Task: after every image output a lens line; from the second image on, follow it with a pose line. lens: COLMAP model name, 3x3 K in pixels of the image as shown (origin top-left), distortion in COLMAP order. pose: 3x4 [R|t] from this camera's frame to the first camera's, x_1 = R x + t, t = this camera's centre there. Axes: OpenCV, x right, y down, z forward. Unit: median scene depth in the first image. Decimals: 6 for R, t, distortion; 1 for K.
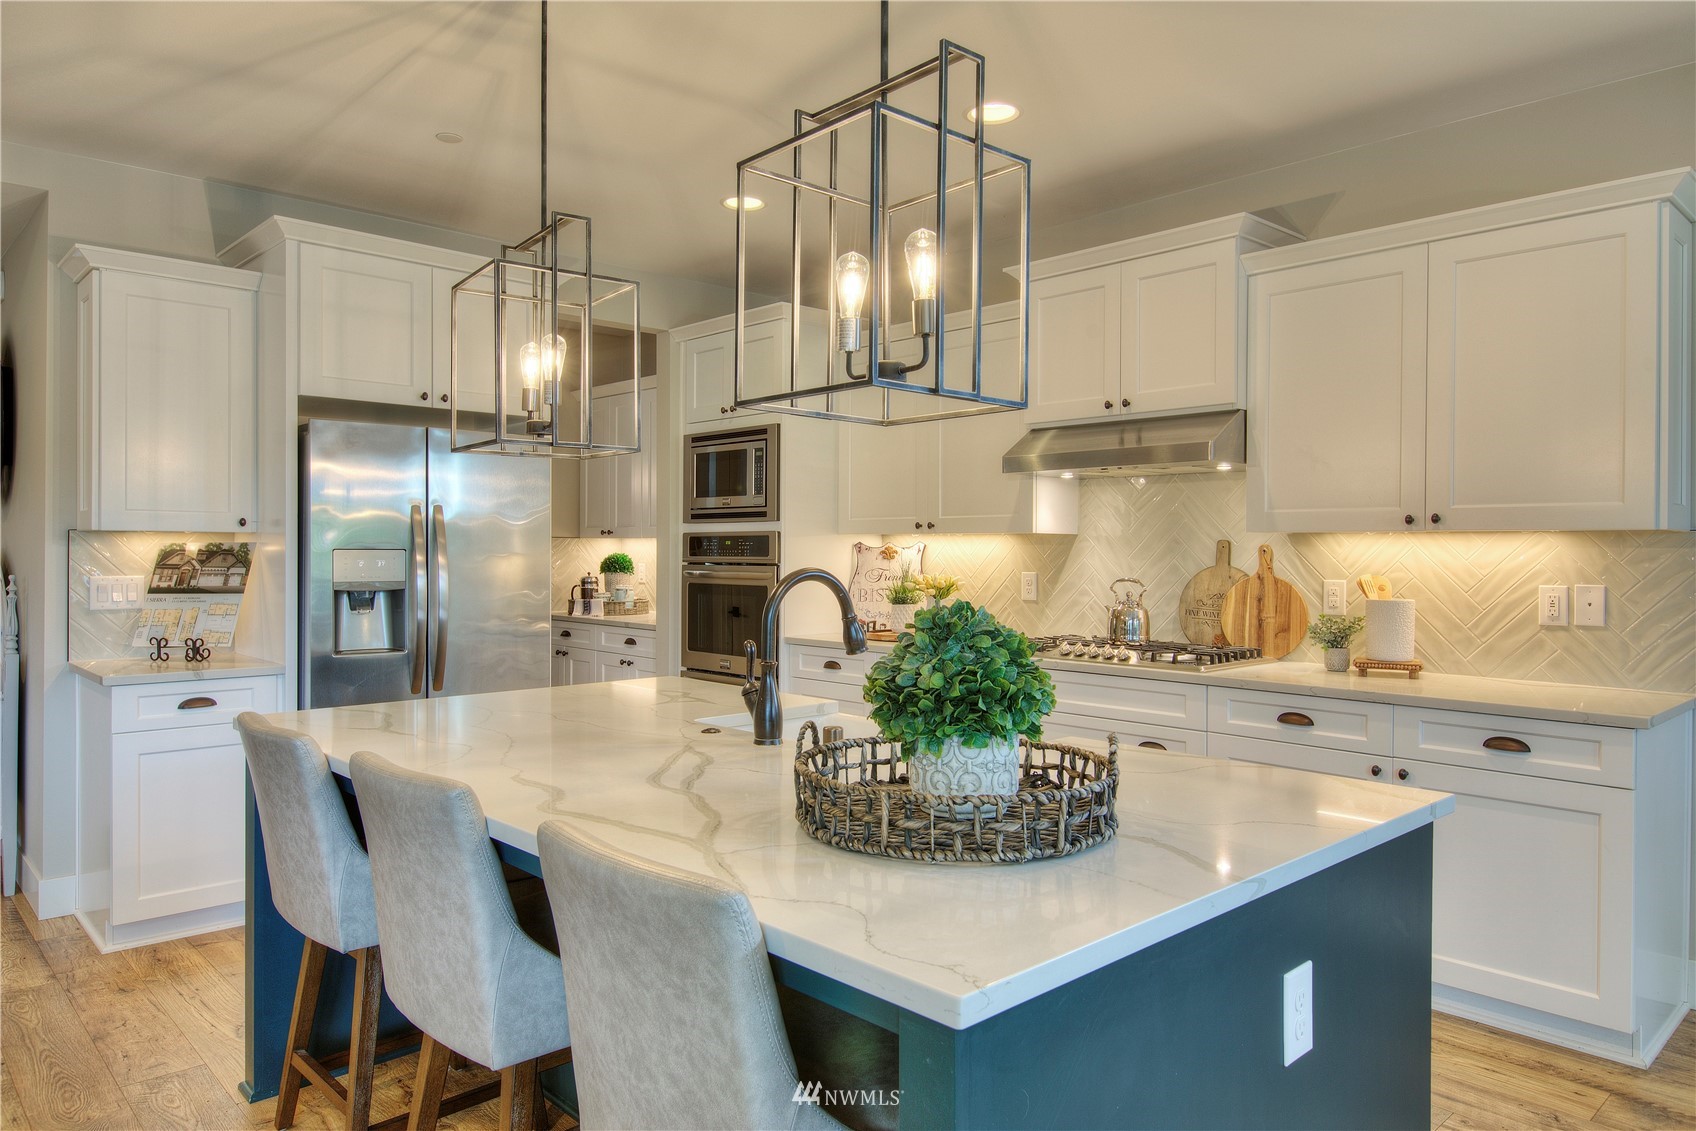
lens RADIAL K [[1100.1, 0, 829.2], [0, 1100.1, 531.9], [0, 0, 1]] dist [0.029594, 0.000180]
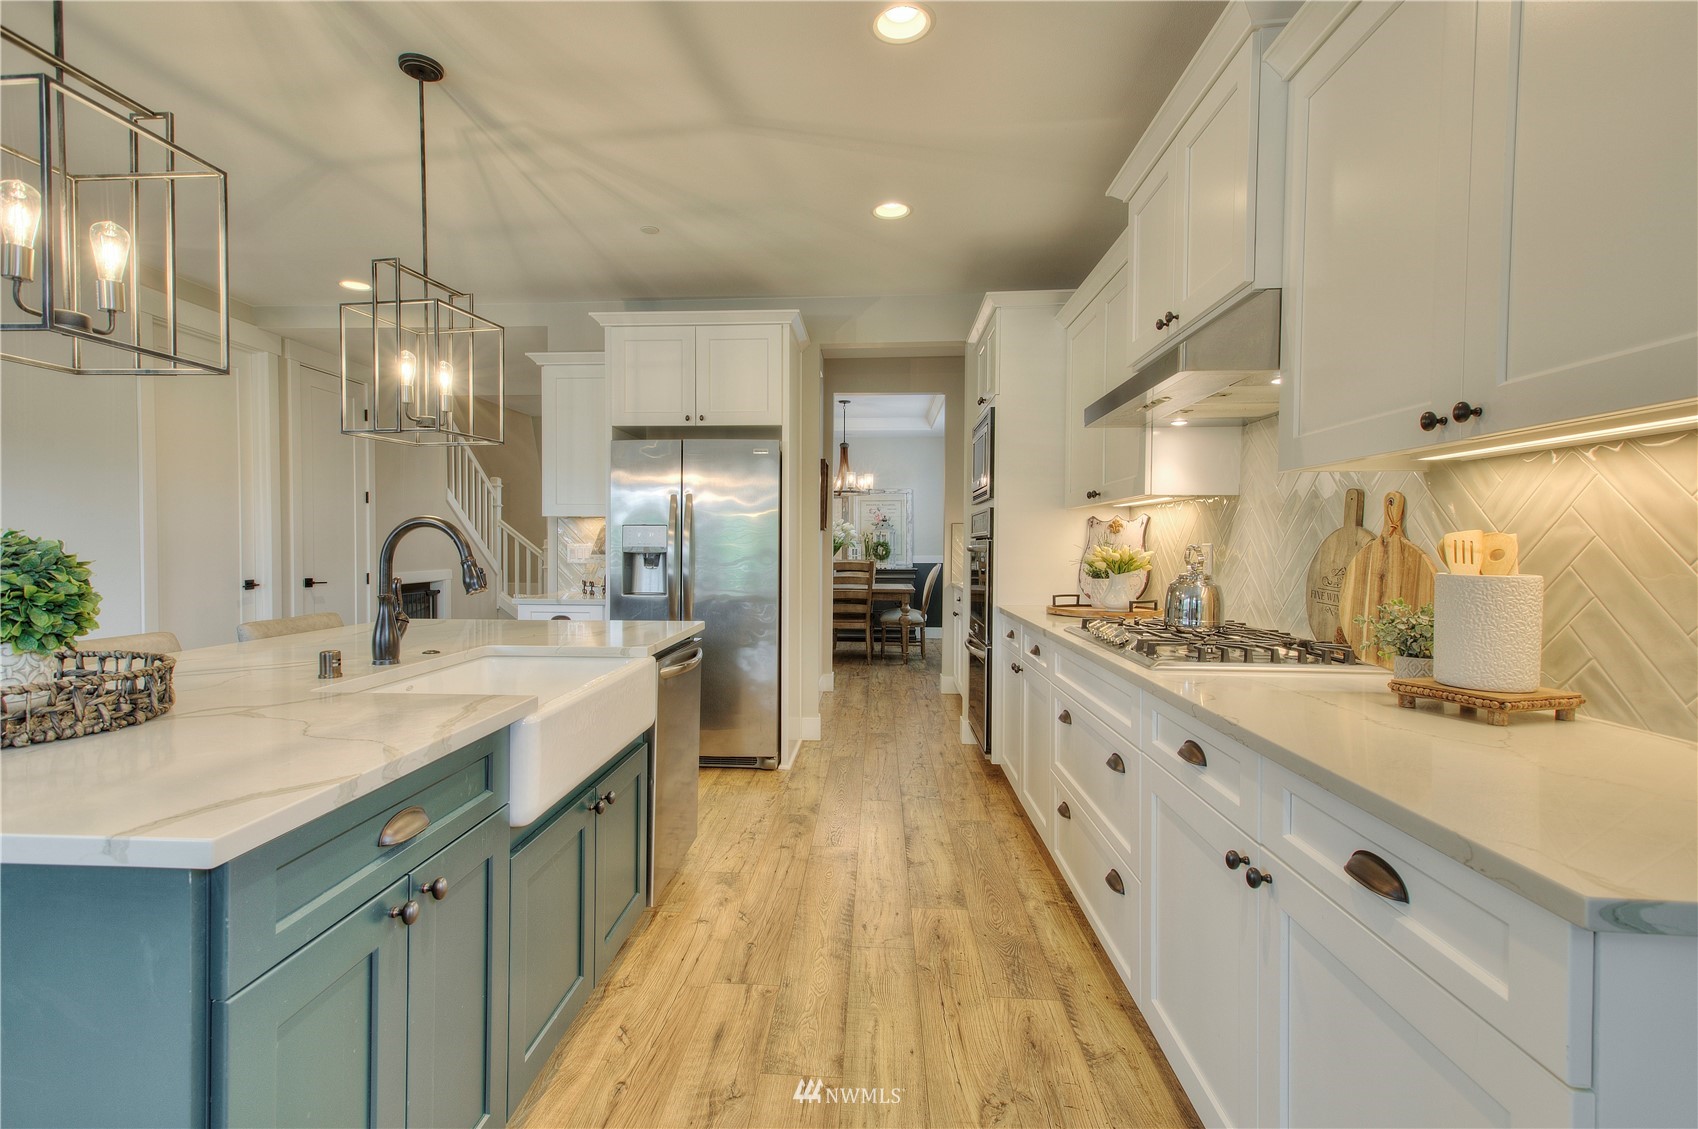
lens RADIAL K [[778.5, 0, 806.2], [0, 778.5, 563.4], [0, 0, 1]] dist [0.004568, 0.000413]
pose [[0.678160, 0.015965, -0.734740, 0.493077], [0.011738, 0.999401, 0.032550, 0.034254], [0.734820, -0.030699, 0.677567, 0.437774]]
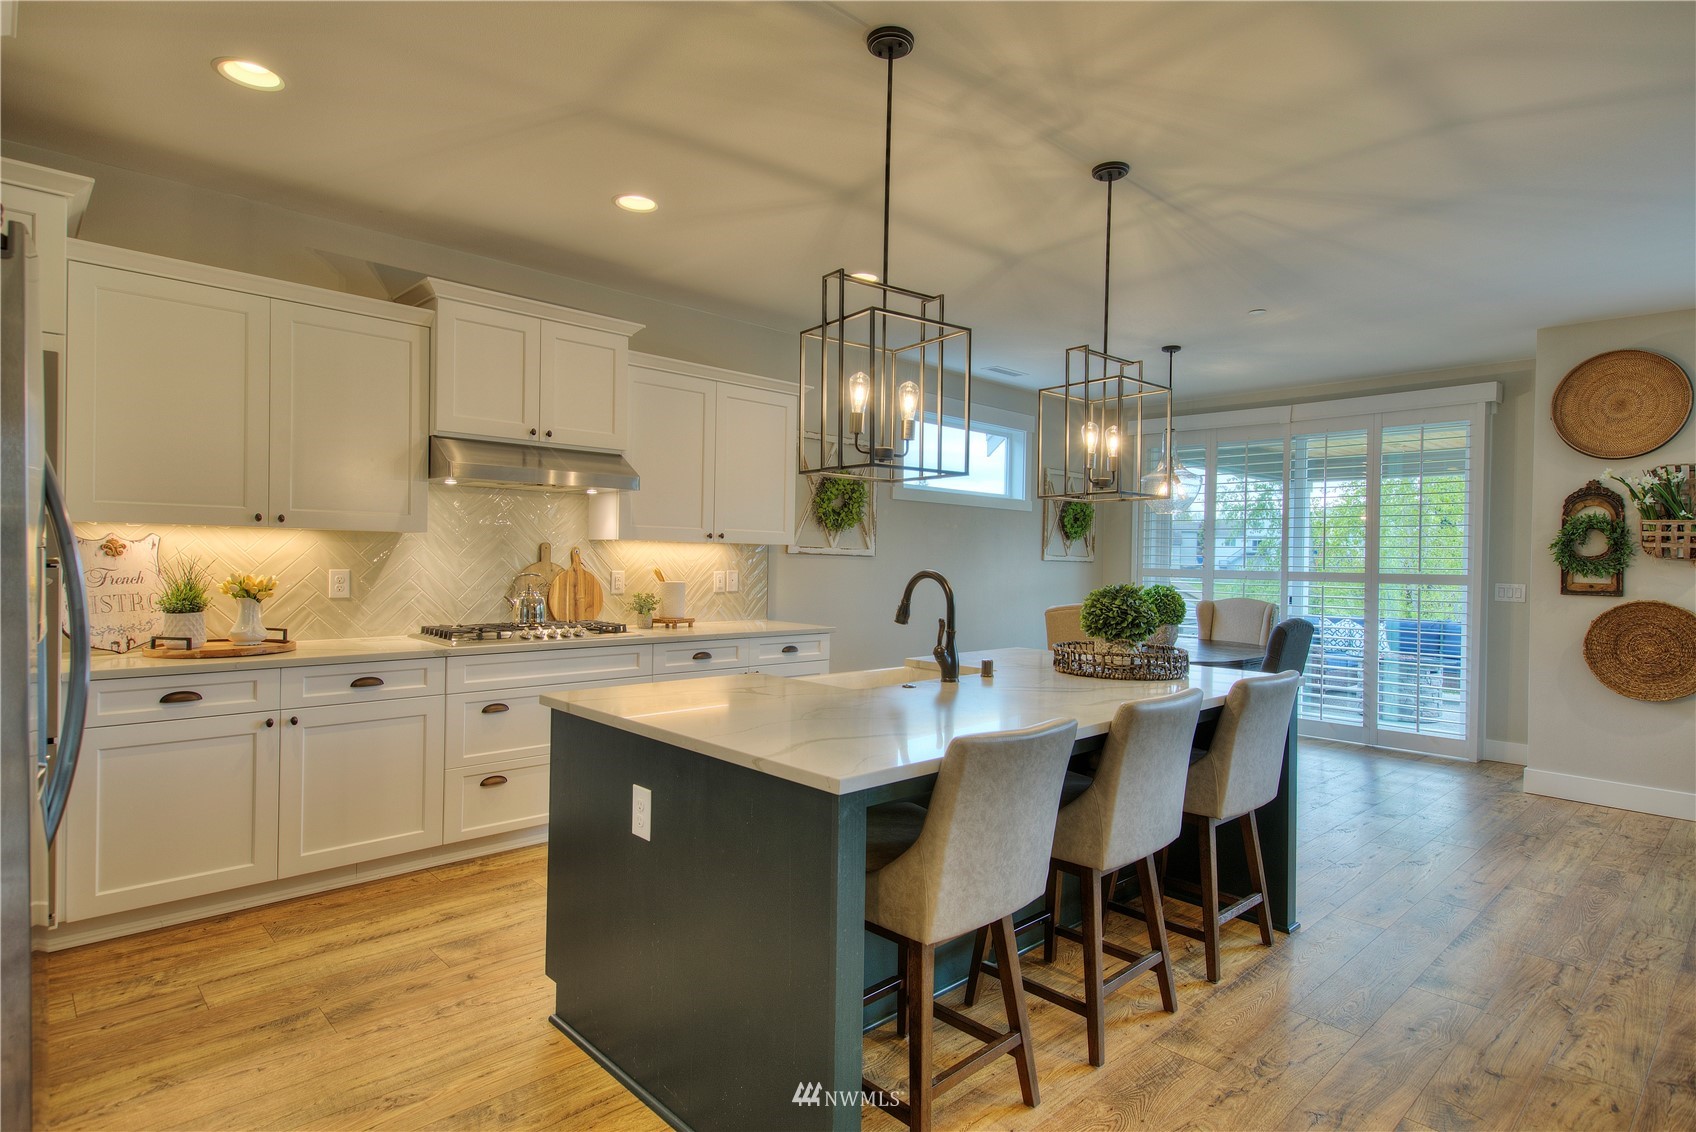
lens RADIAL K [[882.8, 0, 848.7], [0, 882.8, 562.7], [0, 0, 1]] dist [0.001103, -0.000177]
pose [[-0.015266, -0.012428, 0.999806, -0.736240], [-0.036506, 0.999263, 0.011864, 0.005122], [-0.999217, -0.036317, -0.015709, 0.664484]]
